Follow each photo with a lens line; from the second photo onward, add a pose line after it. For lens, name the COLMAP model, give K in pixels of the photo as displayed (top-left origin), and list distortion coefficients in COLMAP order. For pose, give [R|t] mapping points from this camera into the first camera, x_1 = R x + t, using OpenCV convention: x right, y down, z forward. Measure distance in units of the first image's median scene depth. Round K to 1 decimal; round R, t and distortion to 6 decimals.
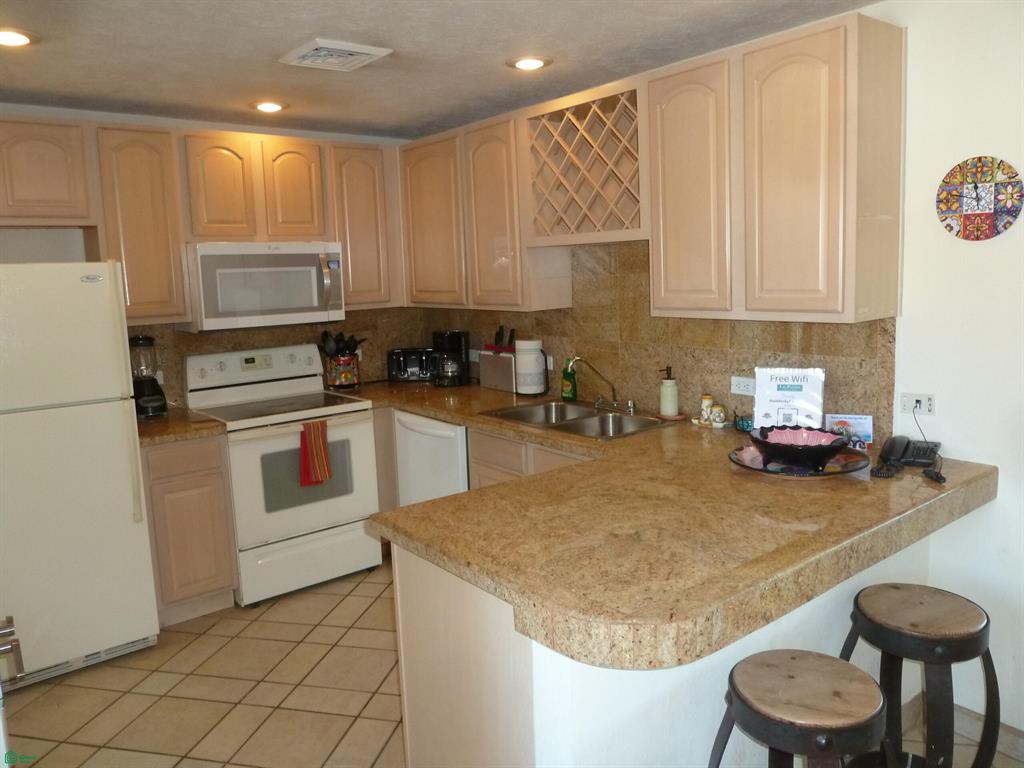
lens RADIAL K [[763.1, 0, 514.0], [0, 763.1, 377.6], [0, 0, 1]] dist [-0.048301, 0.023440]
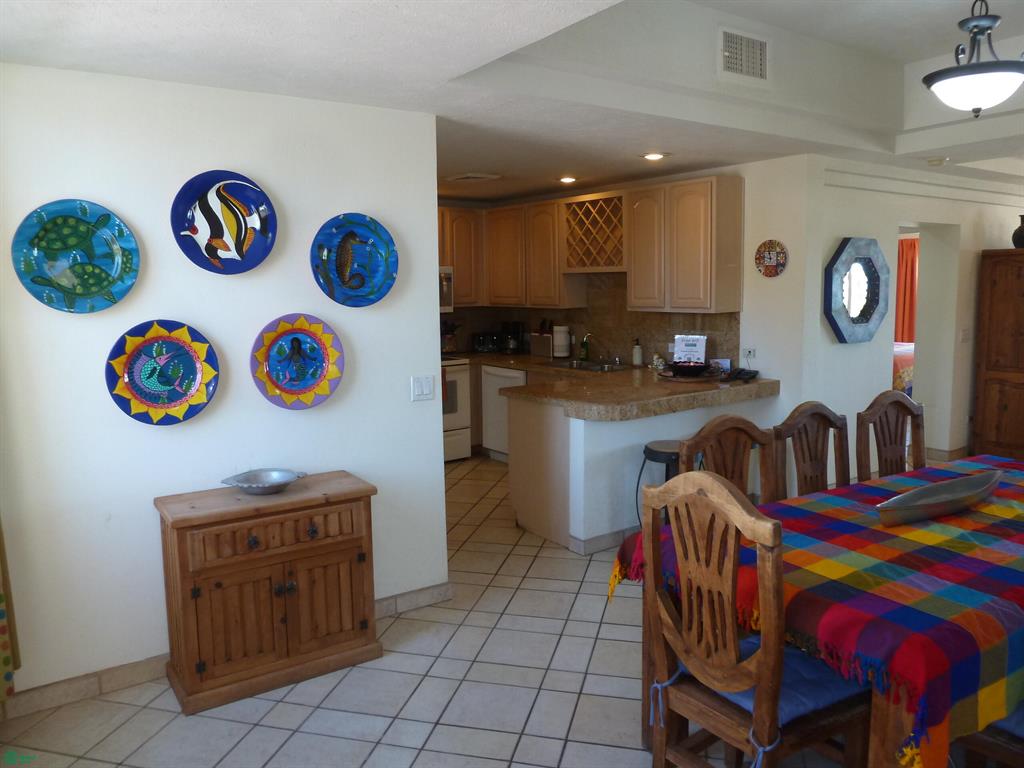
lens RADIAL K [[763.1, 0, 514.0], [0, 763.1, 377.6], [0, 0, 1]] dist [-0.048301, 0.023440]
pose [[0.999559, 0.025366, -0.015440, -0.071862], [-0.025646, 0.999505, -0.018238, 0.126449], [0.014970, 0.018626, 0.999714, -0.903548]]
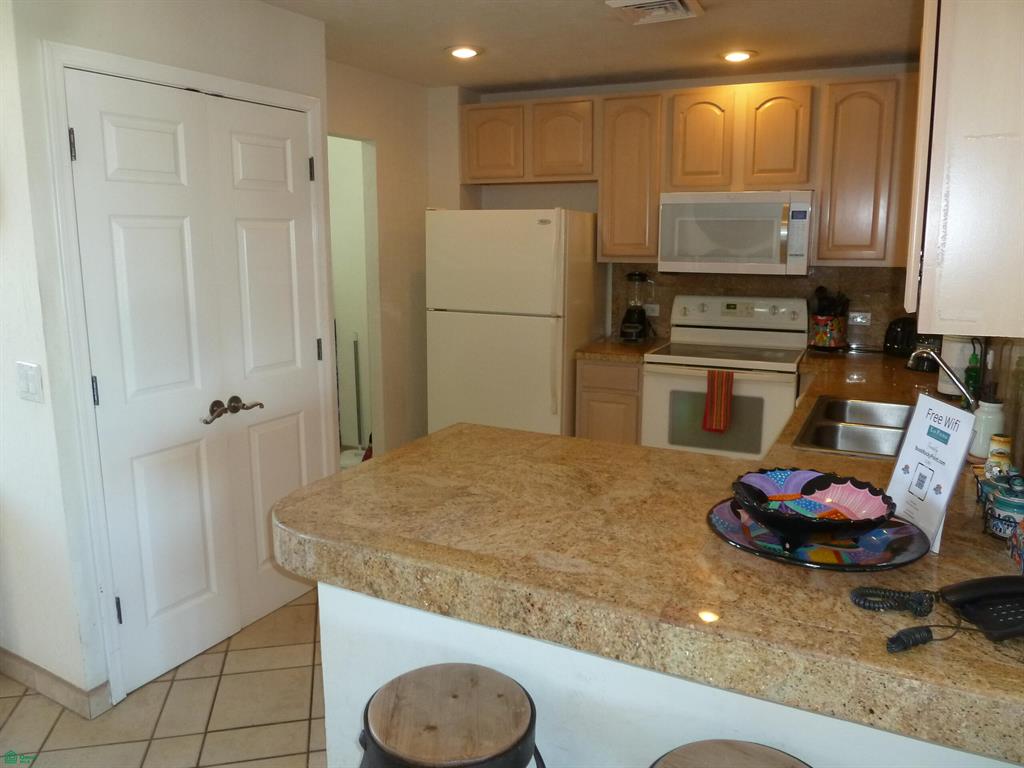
lens RADIAL K [[763.1, 0, 514.0], [0, 763.1, 377.6], [0, 0, 1]] dist [-0.048301, 0.023440]
pose [[0.412209, 0.202680, -0.888259, 0.611074], [-0.141971, 0.977322, 0.157118, -0.062297], [0.899960, 0.061341, 0.431636, 0.366100]]
